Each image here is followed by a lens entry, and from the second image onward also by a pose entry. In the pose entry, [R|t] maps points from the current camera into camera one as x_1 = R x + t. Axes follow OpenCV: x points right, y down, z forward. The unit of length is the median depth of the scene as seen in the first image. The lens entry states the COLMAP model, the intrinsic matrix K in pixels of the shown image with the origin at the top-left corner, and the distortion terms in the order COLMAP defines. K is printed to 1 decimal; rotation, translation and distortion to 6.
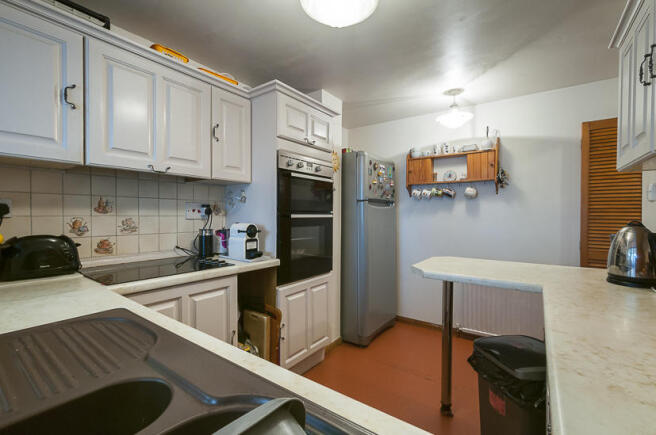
lens RADIAL K [[282.1, 0, 328.0], [0, 282.1, 217.5], [0, 0, 1]] dist [-0.000921, -0.000090]
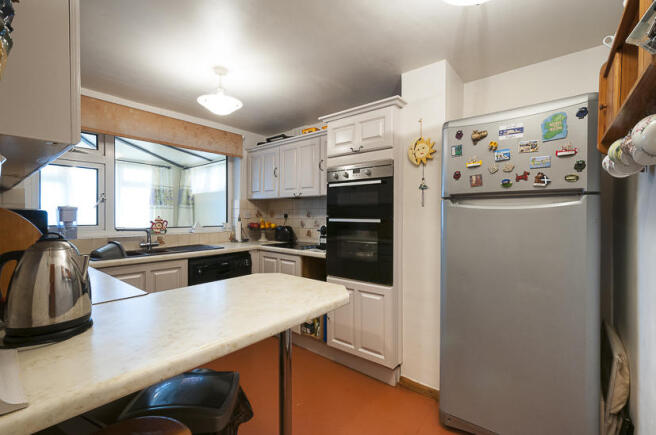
lens RADIAL K [[282.1, 0, 328.0], [0, 282.1, 217.5], [0, 0, 1]] dist [-0.000921, -0.000090]
pose [[-0.040773, 0.002019, -0.999166, 1.080948], [-0.014951, 0.999885, 0.002630, -0.019062], [0.999057, 0.015045, -0.040738, 1.037025]]
